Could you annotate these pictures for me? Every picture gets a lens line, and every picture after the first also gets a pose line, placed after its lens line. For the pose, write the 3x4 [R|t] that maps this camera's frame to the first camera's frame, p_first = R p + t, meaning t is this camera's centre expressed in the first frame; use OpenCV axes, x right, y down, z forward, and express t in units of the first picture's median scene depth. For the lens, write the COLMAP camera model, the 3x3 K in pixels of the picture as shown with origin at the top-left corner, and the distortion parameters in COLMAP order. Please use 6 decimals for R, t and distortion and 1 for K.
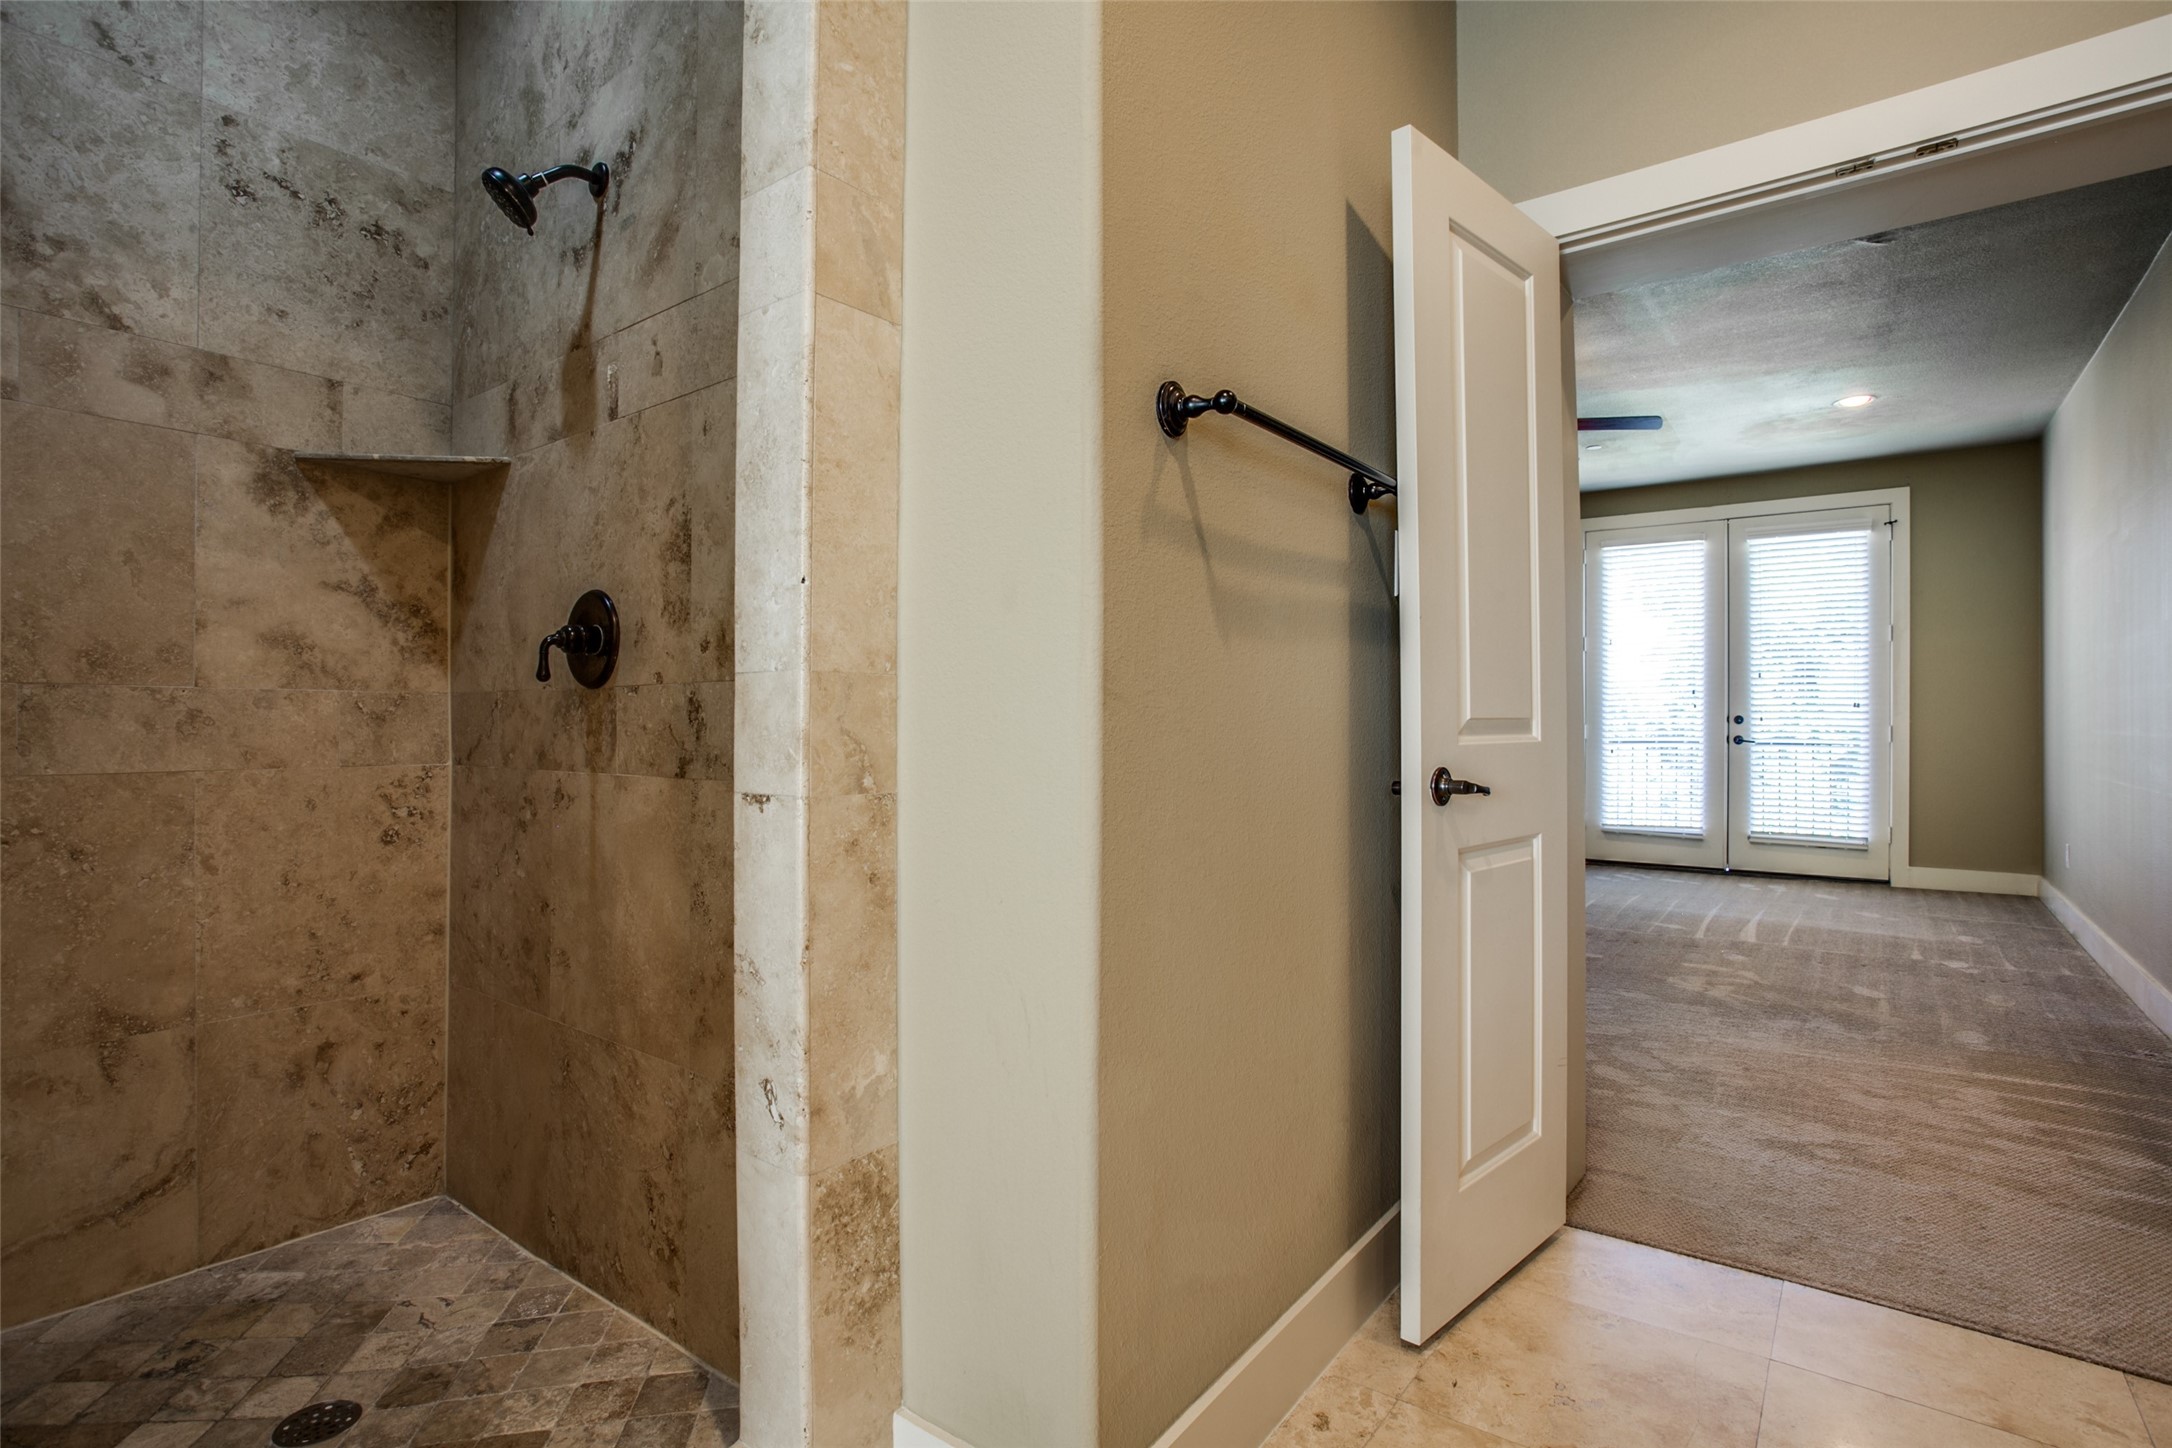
lens RADIAL K [[1060.7, 0, 1085.7], [0, 1060.7, 722.1], [0, 0, 1]] dist [-0.026896, 0.013471]
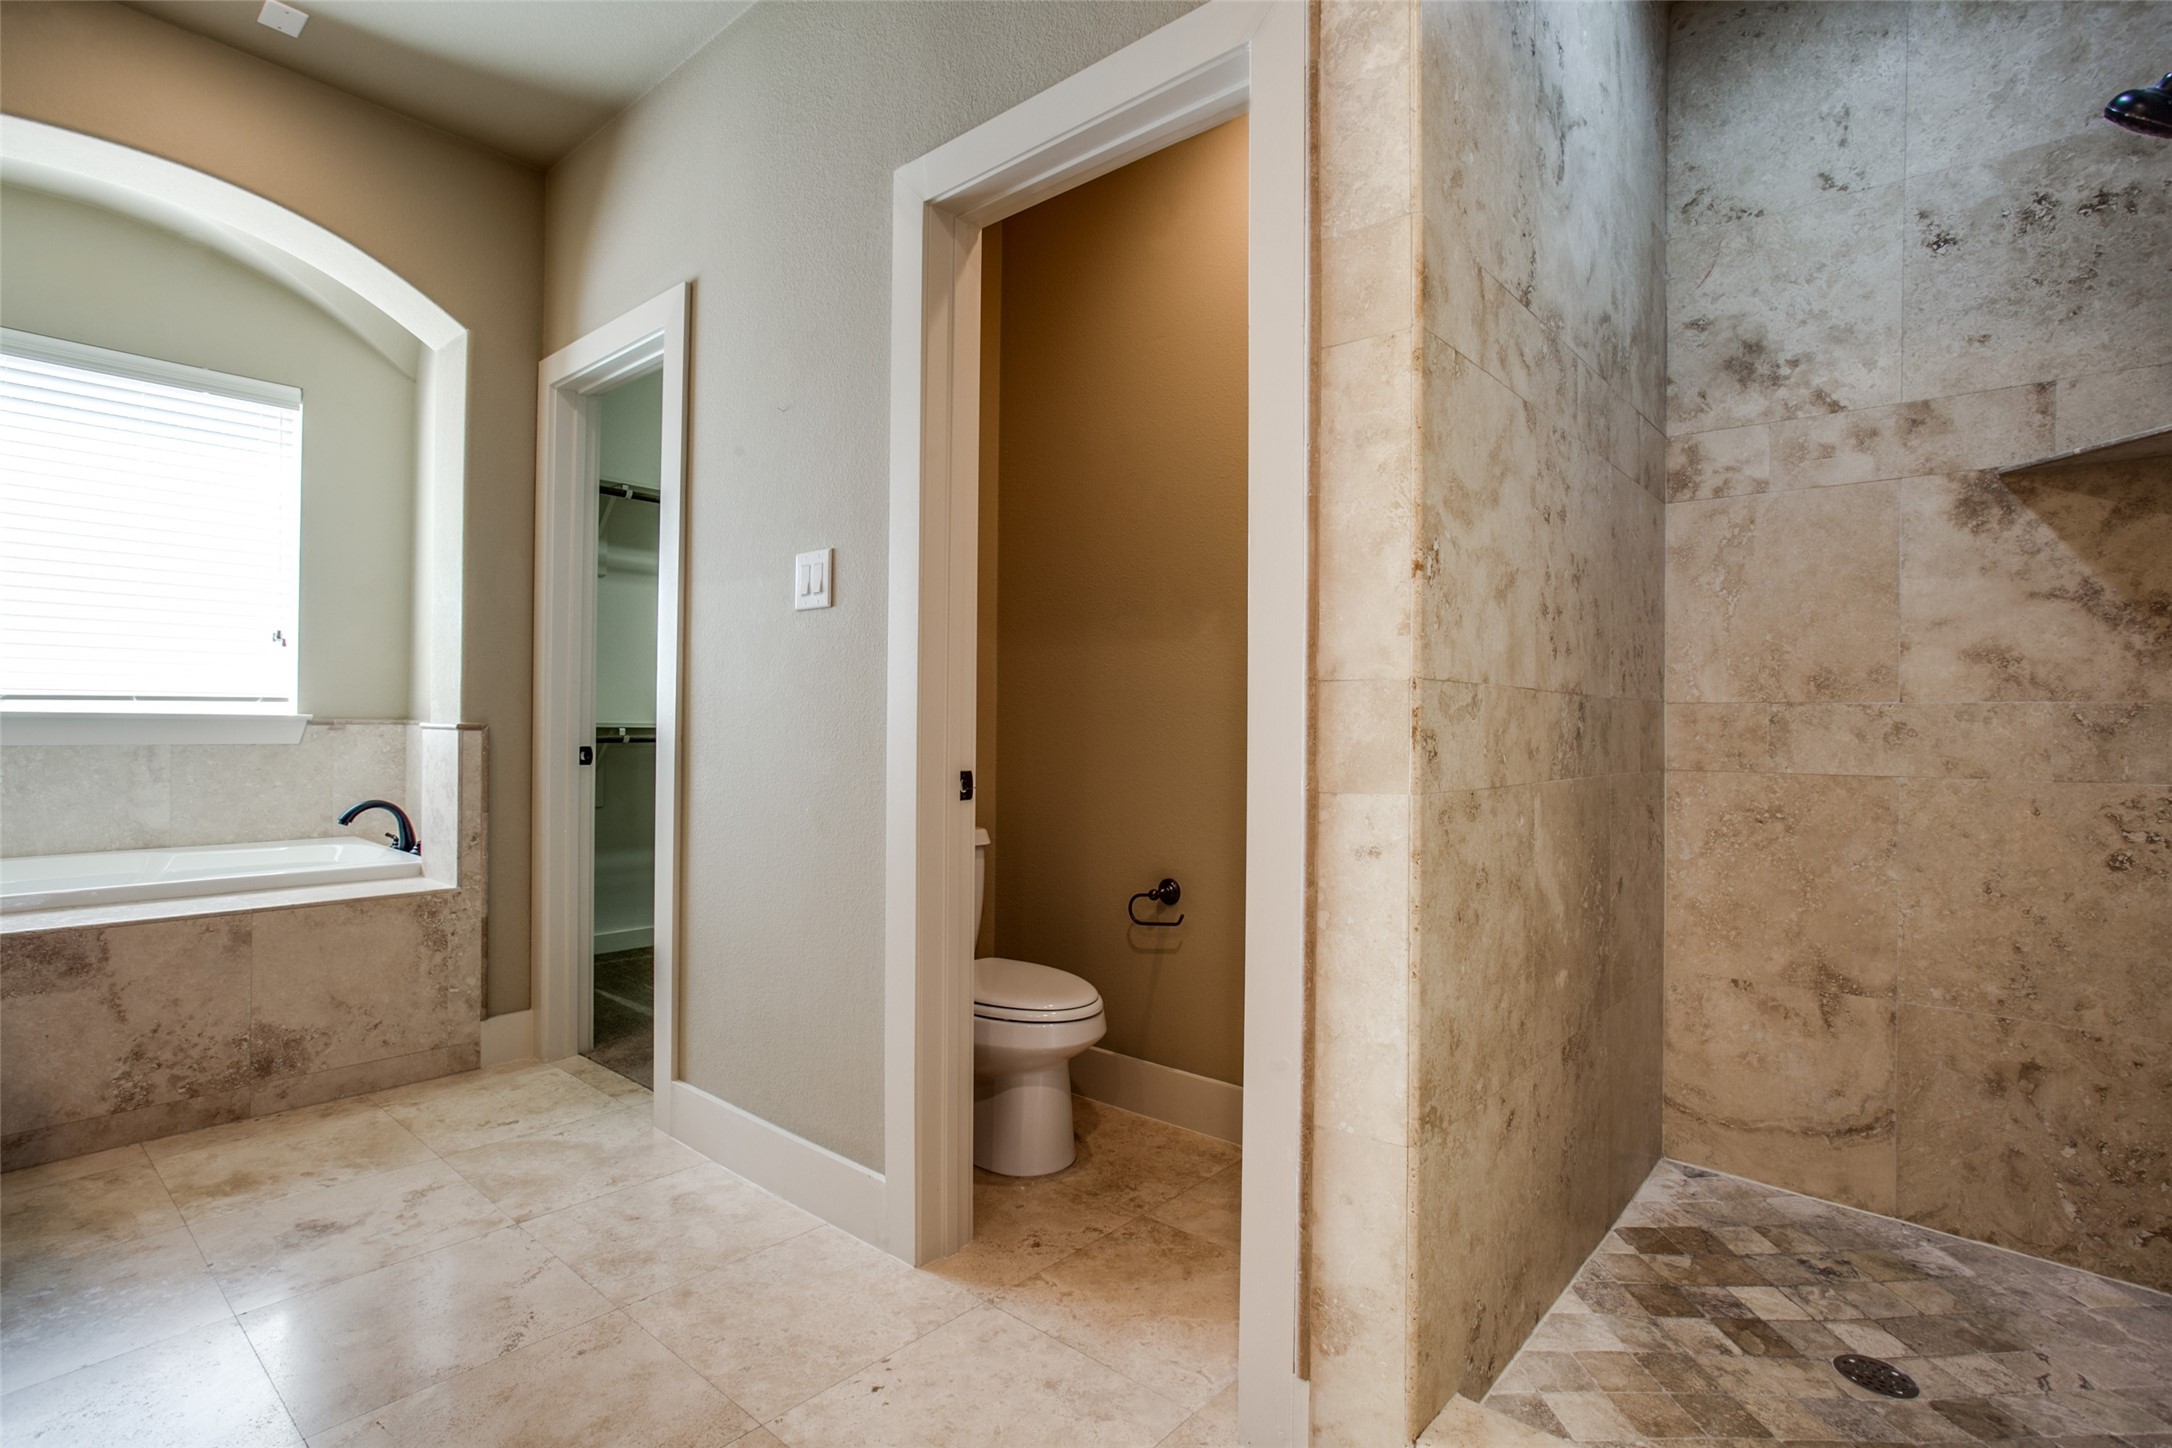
lens RADIAL K [[1060.7, 0, 1075.3], [0, 1060.7, 718.2], [0, 0, 1]] dist [-0.026896, 0.013471]
pose [[-0.080934, -0.006411, -0.996699, 0.354766], [-0.007628, 0.999954, -0.005813, -0.003295], [0.996690, 0.007133, -0.080980, 0.208638]]
